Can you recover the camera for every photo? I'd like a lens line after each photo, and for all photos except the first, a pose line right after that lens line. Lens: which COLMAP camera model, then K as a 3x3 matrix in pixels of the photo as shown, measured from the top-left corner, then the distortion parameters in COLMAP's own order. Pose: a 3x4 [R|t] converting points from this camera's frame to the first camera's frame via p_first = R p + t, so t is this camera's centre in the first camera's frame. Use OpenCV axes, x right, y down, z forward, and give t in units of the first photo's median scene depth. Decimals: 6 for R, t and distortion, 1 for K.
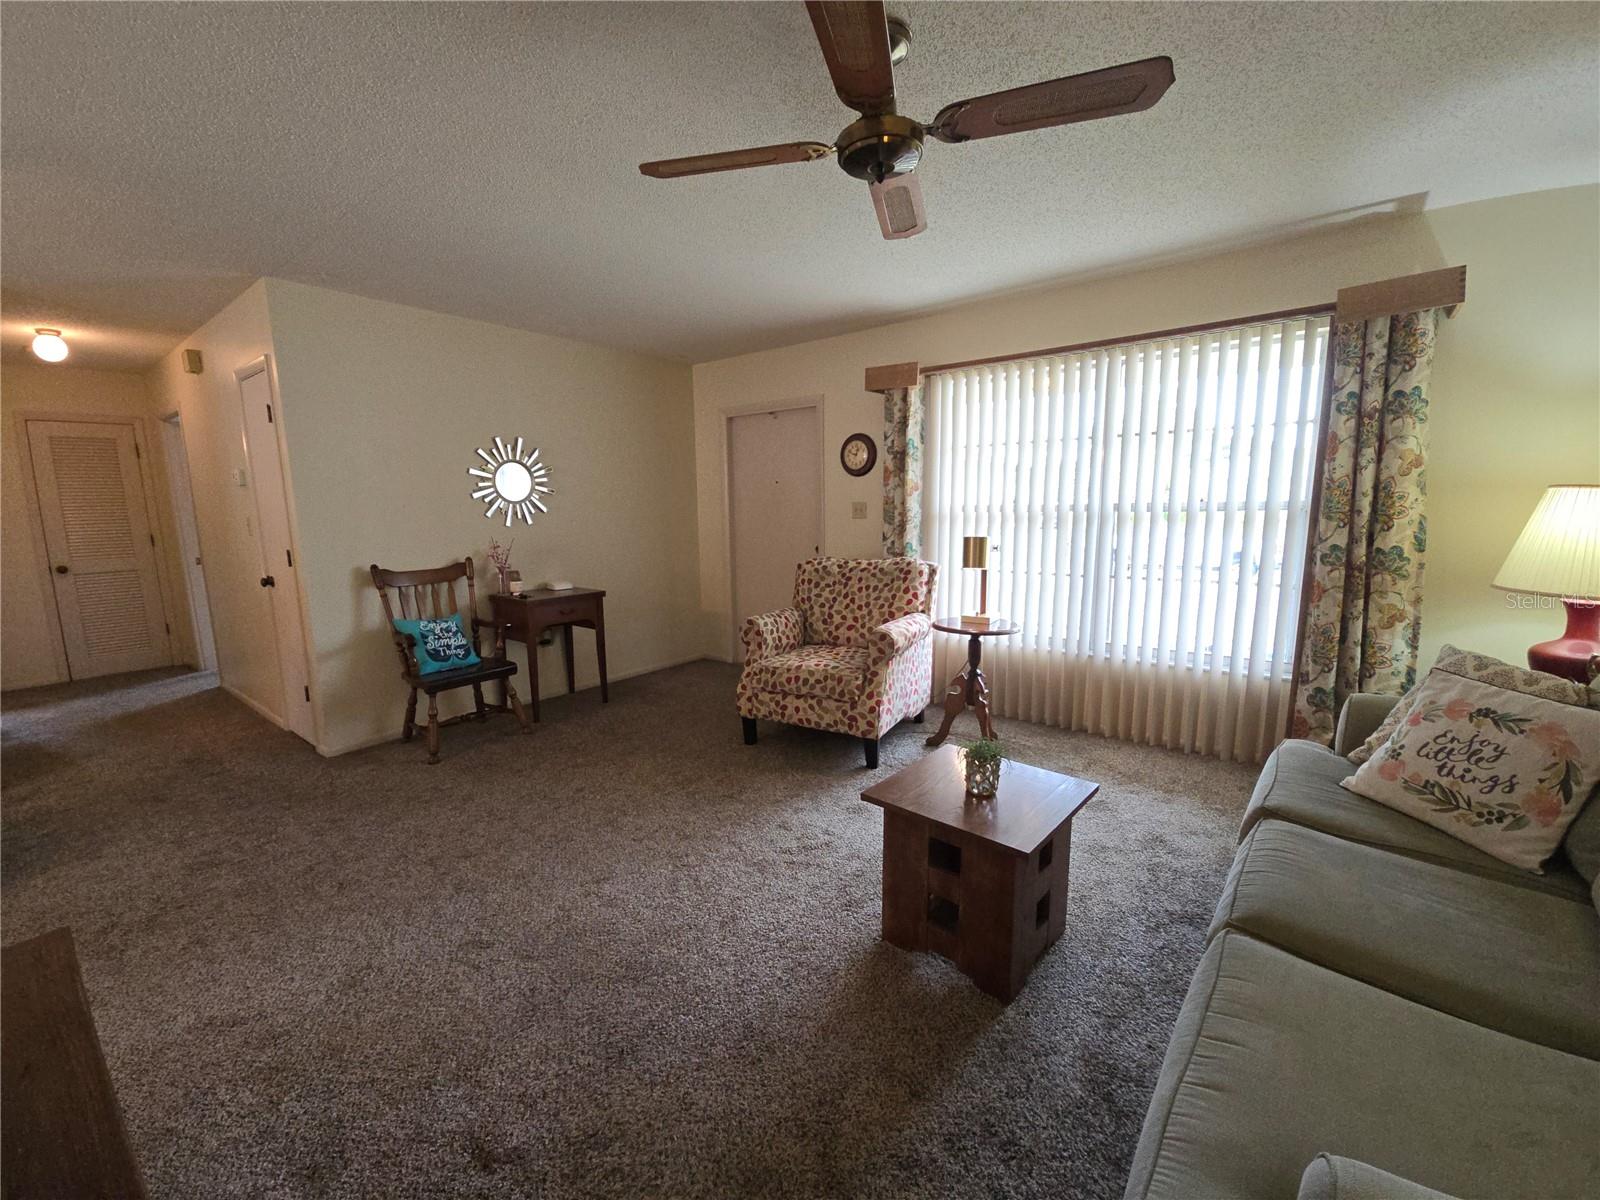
lens RADIAL K [[654.7, 0, 793.9], [0, 654.7, 601.6], [0, 0, 1]] dist [0.012187, -0.001315]
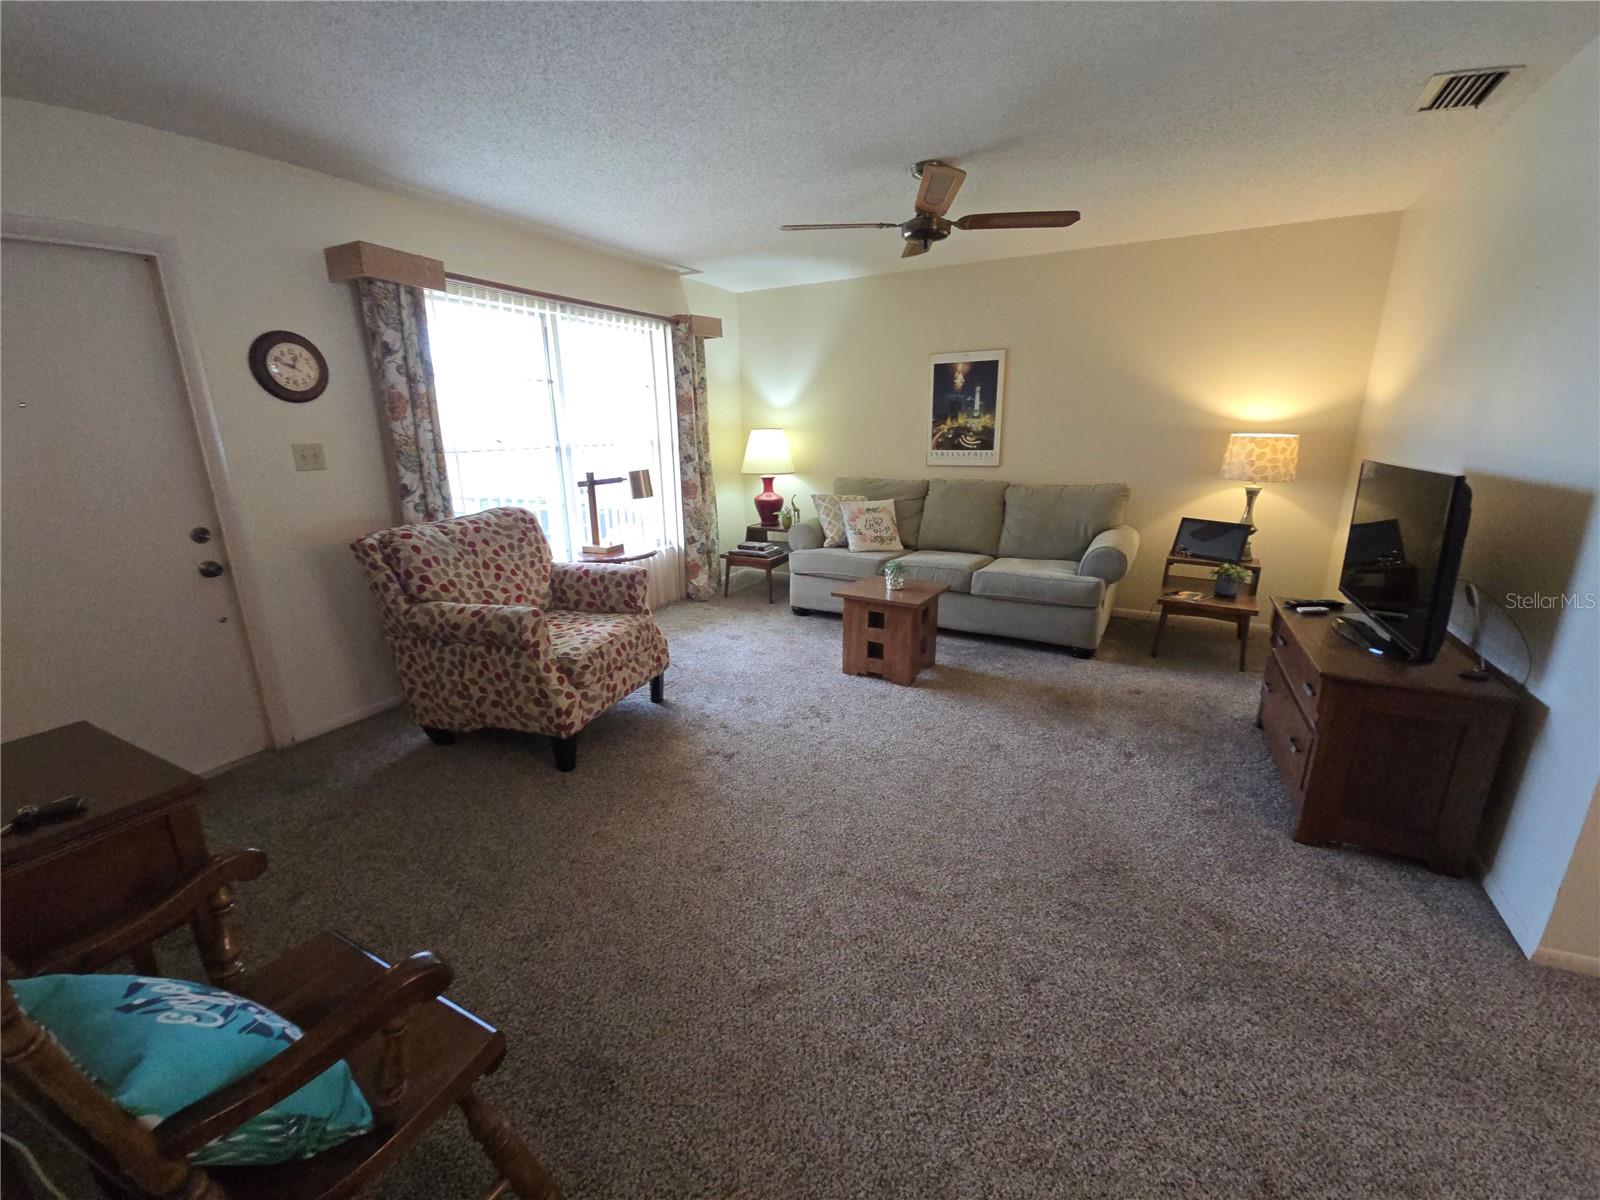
lens RADIAL K [[654.7, 0, 798.1], [0, 654.7, 601.5], [0, 0, 1]] dist [0.012187, -0.001315]
pose [[-0.175206, -0.243977, 0.953823, -0.763001], [0.166212, 0.947573, 0.272909, -0.123317], [-0.970400, 0.206352, -0.125468, 0.778283]]
